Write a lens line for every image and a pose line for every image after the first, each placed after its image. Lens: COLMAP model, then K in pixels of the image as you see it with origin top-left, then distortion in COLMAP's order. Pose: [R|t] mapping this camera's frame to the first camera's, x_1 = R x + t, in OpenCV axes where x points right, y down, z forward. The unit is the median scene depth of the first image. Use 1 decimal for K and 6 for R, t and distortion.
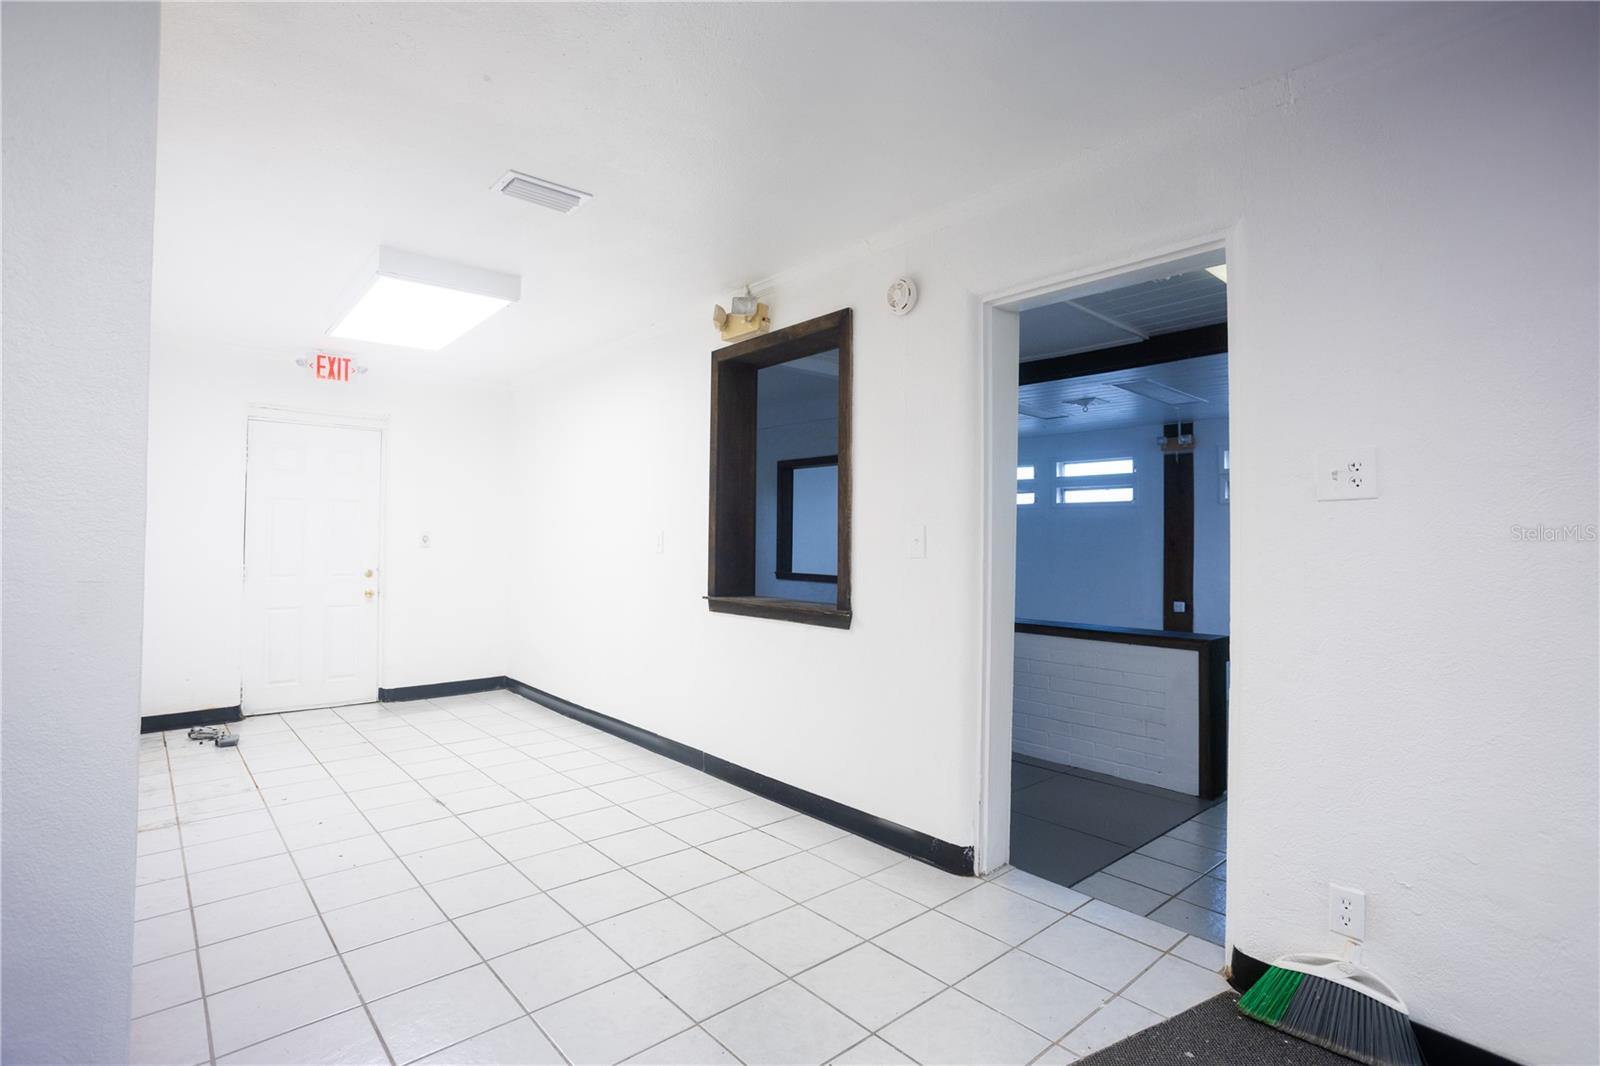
lens RADIAL K [[768.7, 0, 780.4], [0, 768.7, 527.2], [0, 0, 1]] dist [-0.042588, 0.020780]
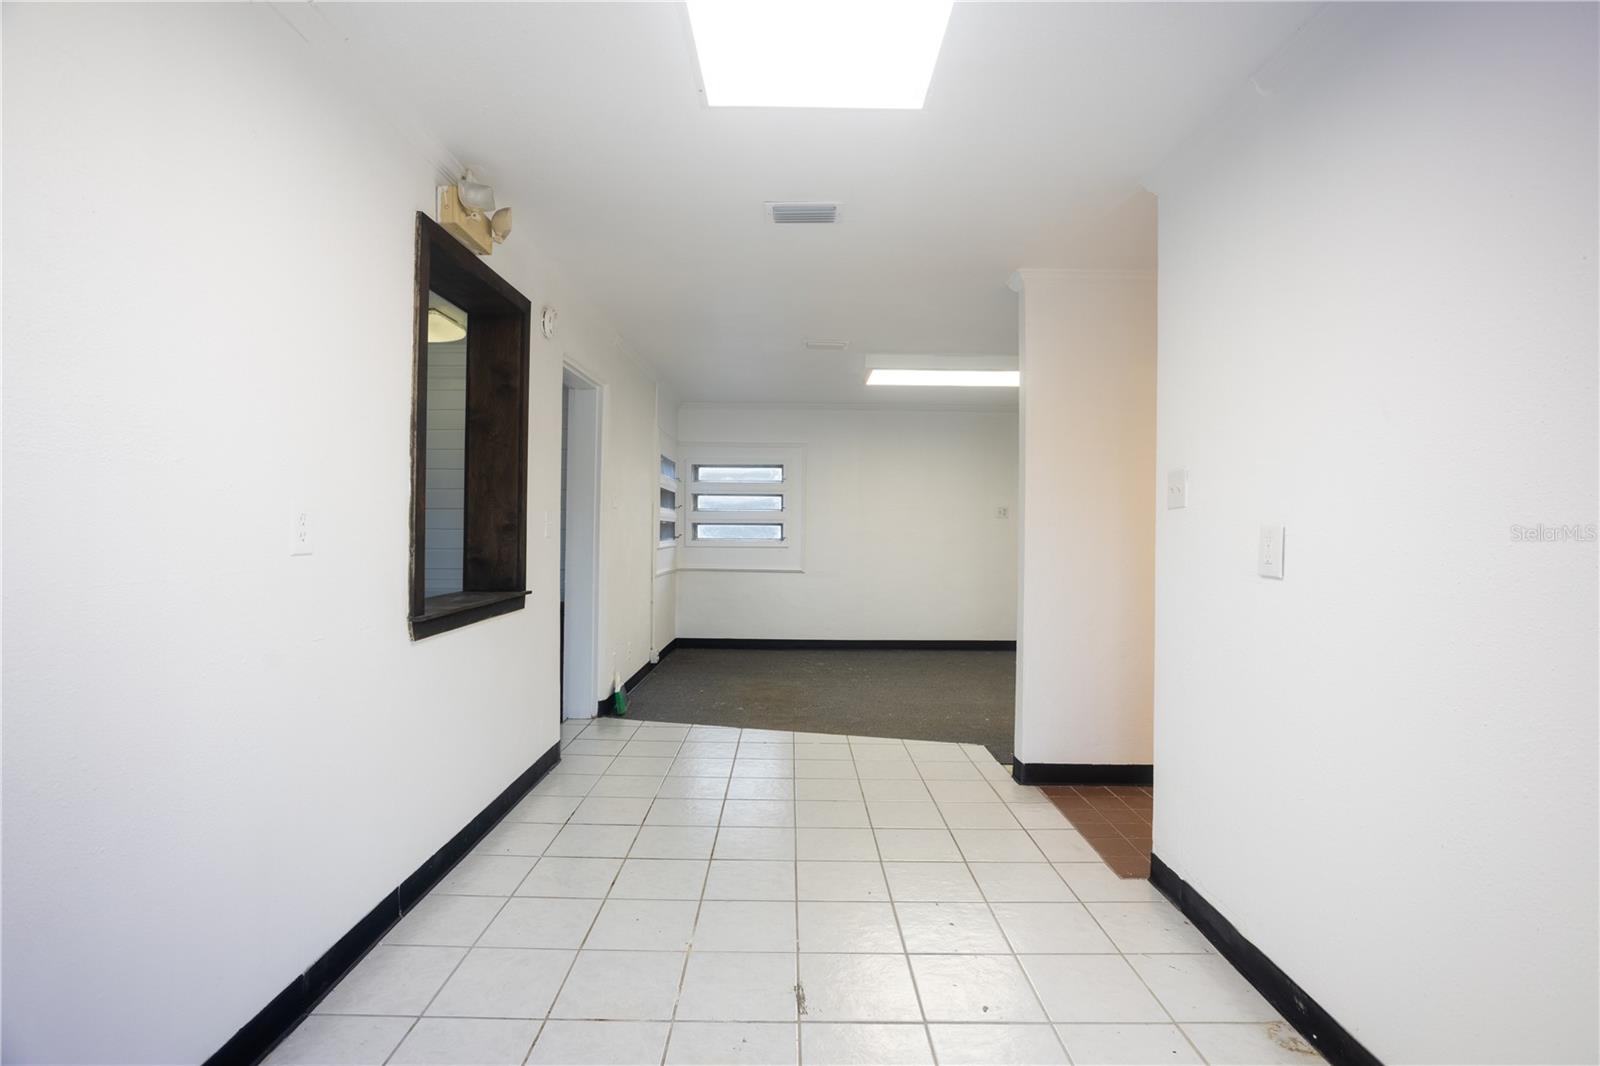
lens RADIAL K [[769.9, 0, 791.8], [0, 769.9, 528.3], [0, 0, 1]] dist [-0.053649, 0.021454]
pose [[-0.760782, -0.019307, 0.648720, -0.735654], [-0.029091, 0.999567, -0.004368, 0.014182], [-0.648355, -0.022195, -0.761014, 1.319661]]
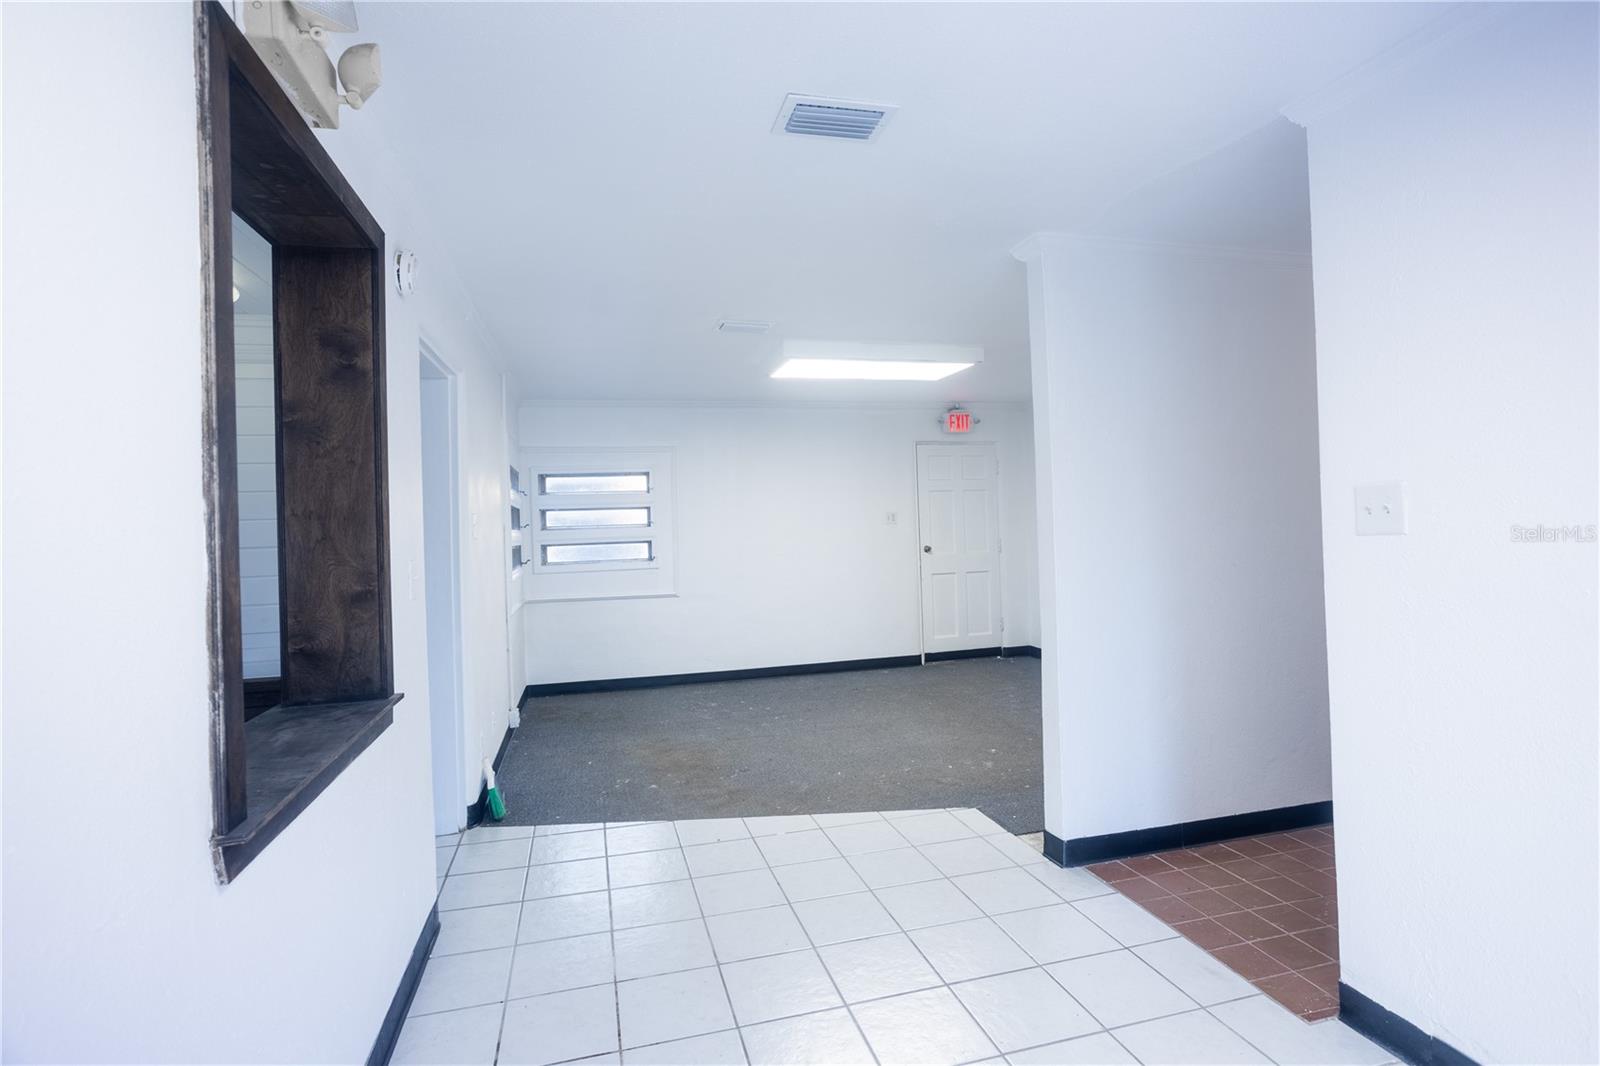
lens RADIAL K [[768.7, 0, 789.1], [0, 768.7, 520.9], [0, 0, 1]] dist [-0.042588, 0.020780]
pose [[-0.901106, 0.018761, 0.433194, -0.427286], [0.013934, 0.999800, -0.014315, -0.022368], [-0.433376, -0.006864, -0.901187, 1.216616]]
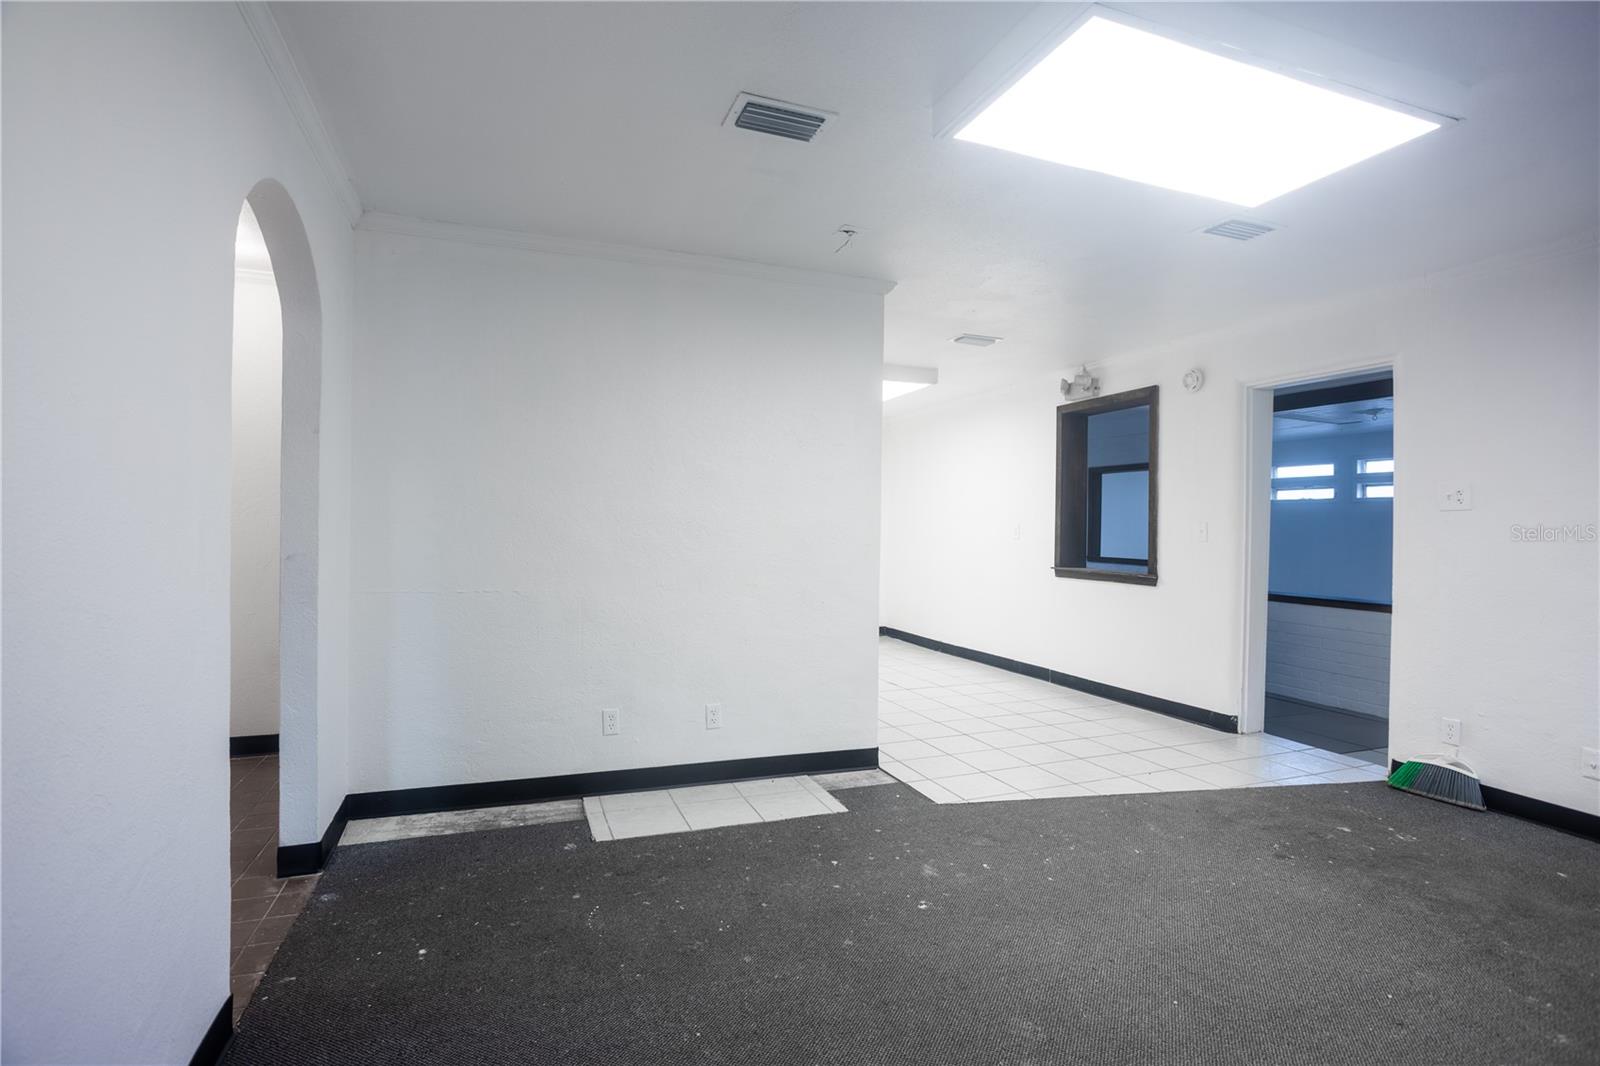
lens RADIAL K [[769.9, 0, 777.9], [0, 769.9, 525.2], [0, 0, 1]] dist [-0.053649, 0.021454]
pose [[0.937130, 0.003428, -0.348964, -0.082132], [0.000220, 0.999946, 0.010413, -0.009653], [0.348981, -0.009835, 0.937078, -0.646800]]
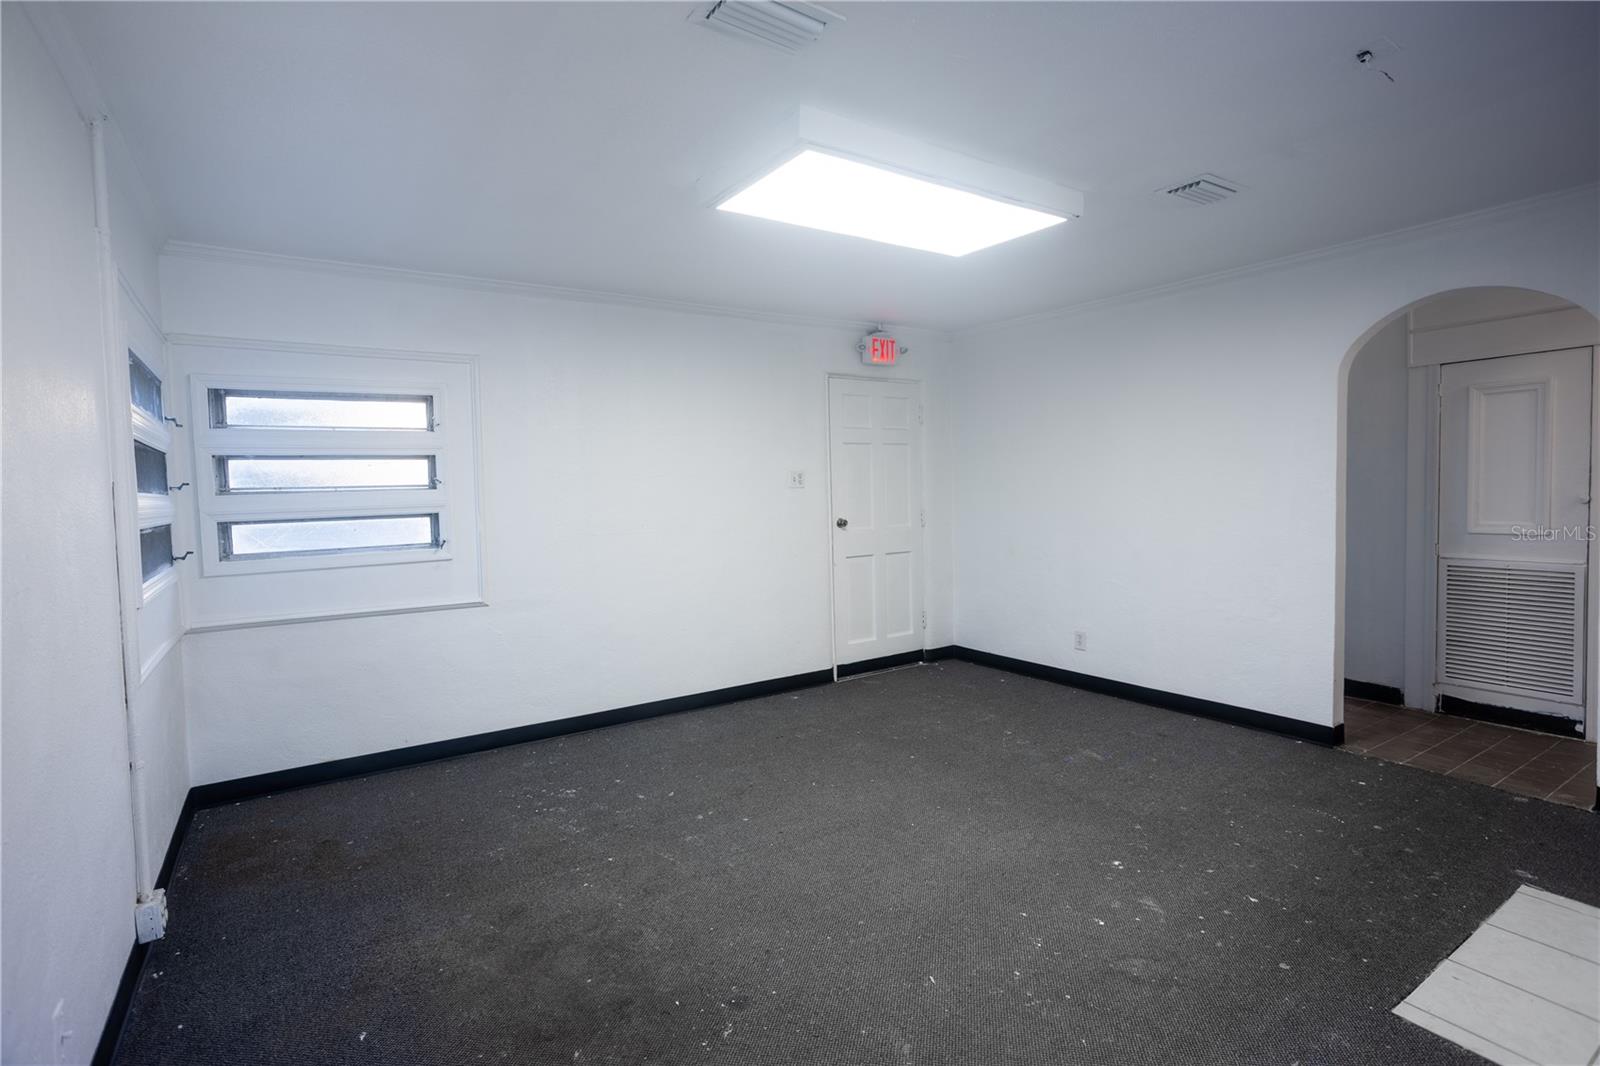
lens RADIAL K [[768.7, 0, 787.8], [0, 768.7, 524.6], [0, 0, 1]] dist [-0.042588, 0.020780]
pose [[-0.992921, 0.006791, 0.118580, 0.028951], [0.011059, 0.999313, 0.035366, -0.022333], [-0.118259, 0.036427, -0.992314, 0.730942]]
